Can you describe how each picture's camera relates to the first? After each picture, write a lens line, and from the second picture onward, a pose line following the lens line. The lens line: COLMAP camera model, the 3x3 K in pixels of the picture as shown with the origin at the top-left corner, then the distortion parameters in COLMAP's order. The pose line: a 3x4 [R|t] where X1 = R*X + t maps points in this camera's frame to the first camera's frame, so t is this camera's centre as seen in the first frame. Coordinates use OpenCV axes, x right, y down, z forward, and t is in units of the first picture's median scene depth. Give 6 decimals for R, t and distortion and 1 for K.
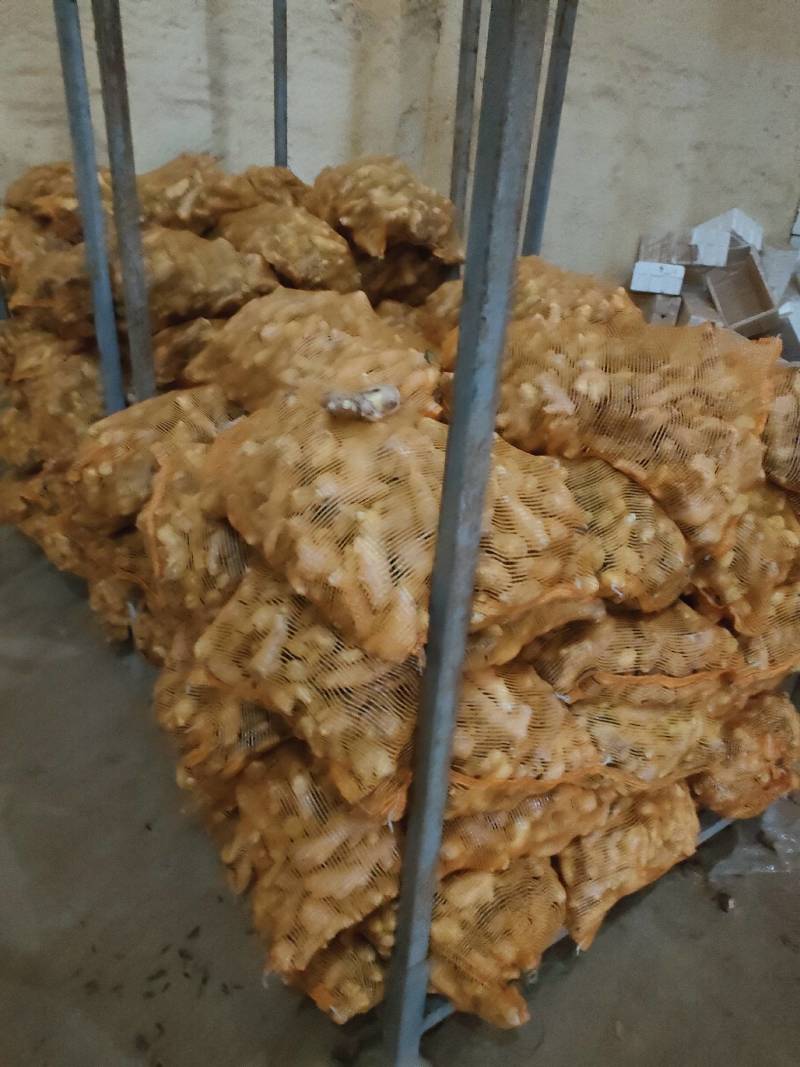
lens RADIAL K [[795.1, 0, 399.2], [0, 795.1, 534.2], [0, 0, 1]] dist [0.027081, -0.035856]
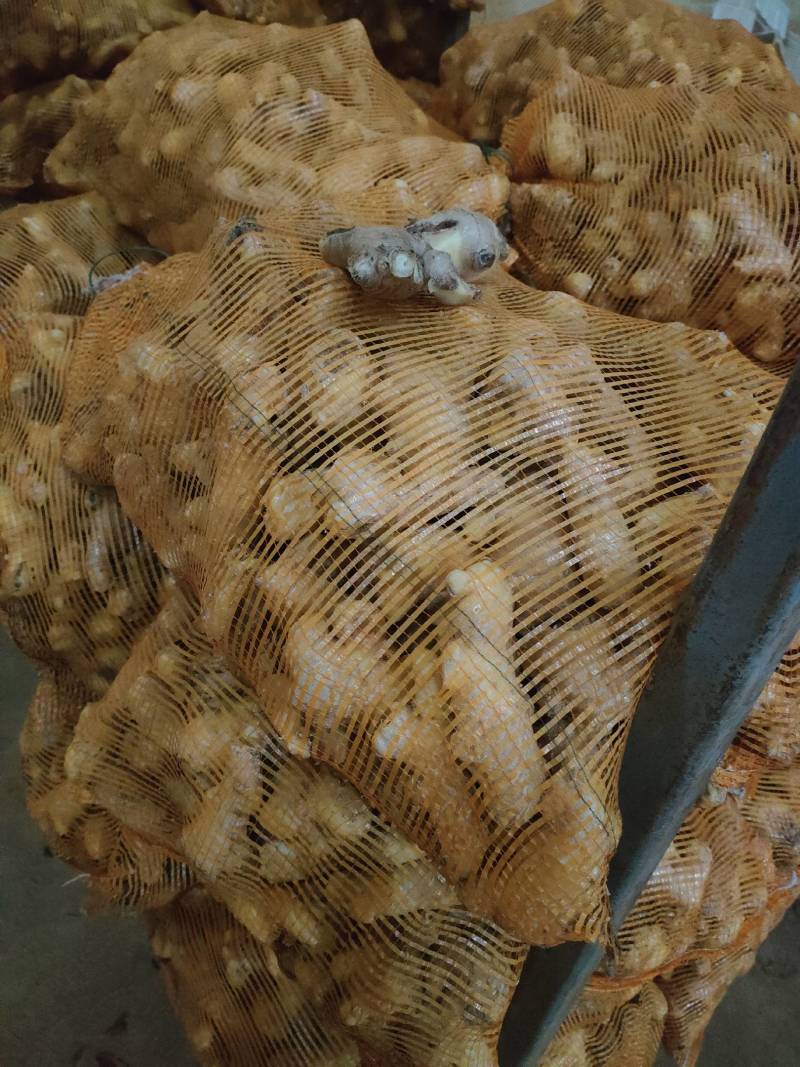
lens RADIAL K [[795.1, 0, 401.7], [0, 795.1, 533.2], [0, 0, 1]] dist [0.027081, -0.035856]
pose [[0.996257, -0.007508, 0.086113, -0.080534], [-0.010866, 0.977439, 0.210937, -0.093769], [-0.085754, -0.211083, 0.973699, 0.476100]]
